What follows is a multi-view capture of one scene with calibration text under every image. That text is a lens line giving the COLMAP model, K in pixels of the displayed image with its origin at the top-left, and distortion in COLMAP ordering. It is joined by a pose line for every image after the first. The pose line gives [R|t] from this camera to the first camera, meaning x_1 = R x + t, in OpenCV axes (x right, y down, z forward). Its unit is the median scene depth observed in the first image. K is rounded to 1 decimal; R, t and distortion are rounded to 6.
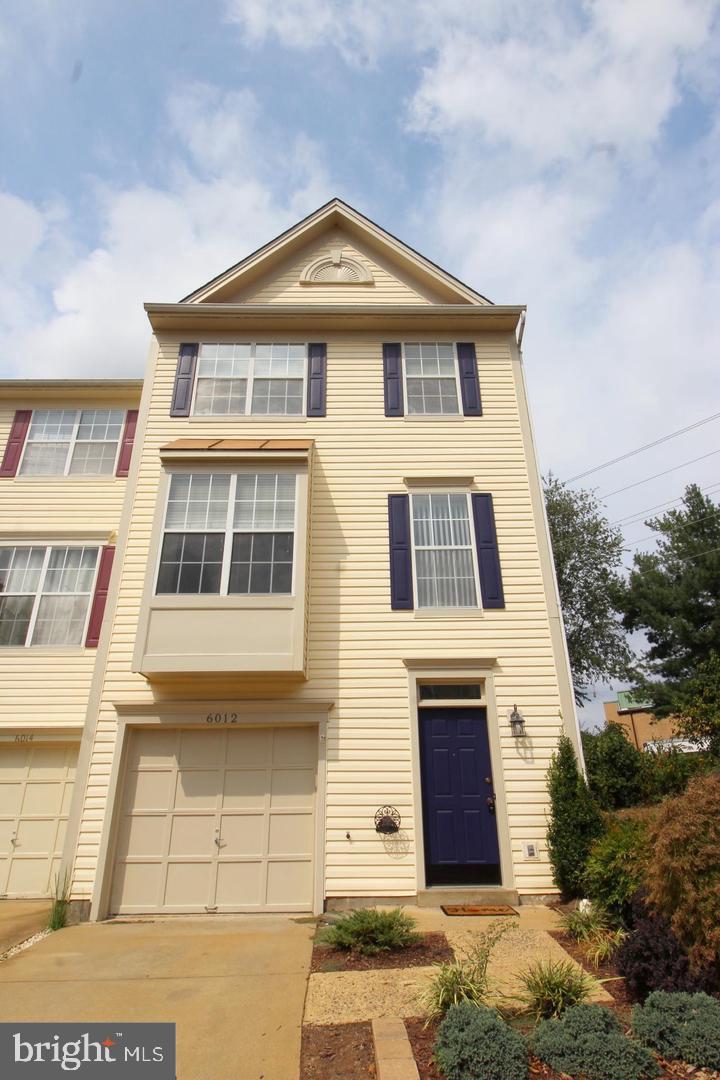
lens RADIAL K [[601.6, 0, 360.0], [0, 601.6, 540.0], [0, 0, 1]] dist [-0.000623, -0.001111]
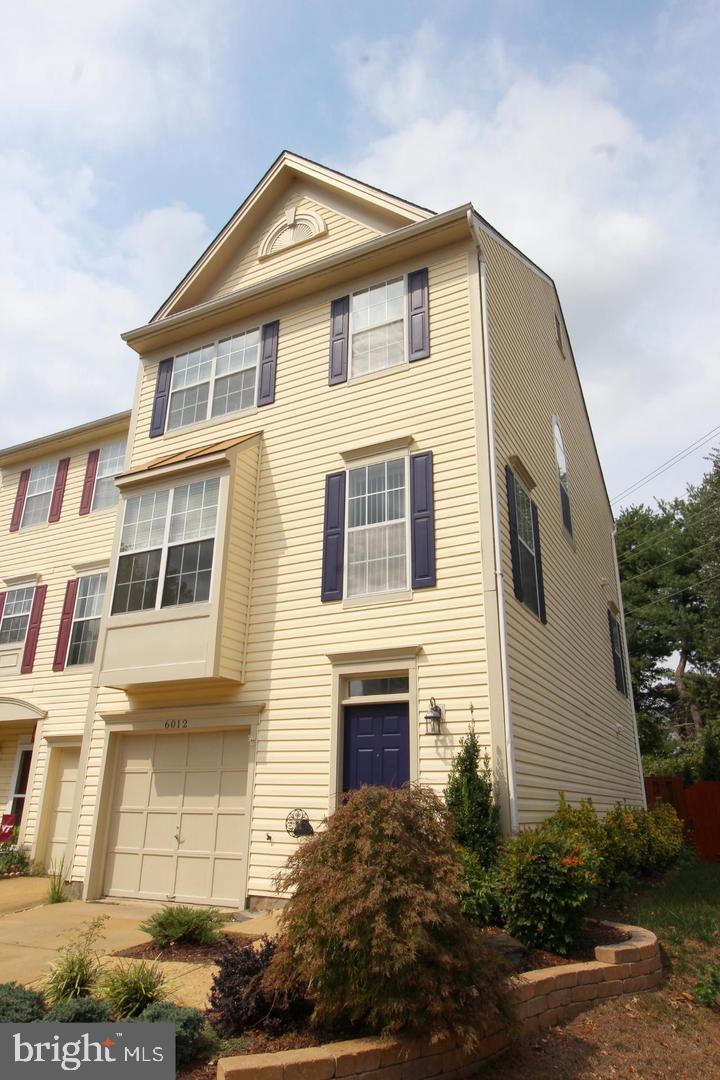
lens RADIAL K [[701.9, 0, 360.0], [0, 701.9, 540.0], [0, 0, 1]] dist [0.004346, 0.001882]
pose [[0.879818, -0.148834, -0.451407, 0.609967], [0.177073, 0.983980, 0.020697, 0.008839], [0.441095, -0.098141, 0.892078, 0.066865]]
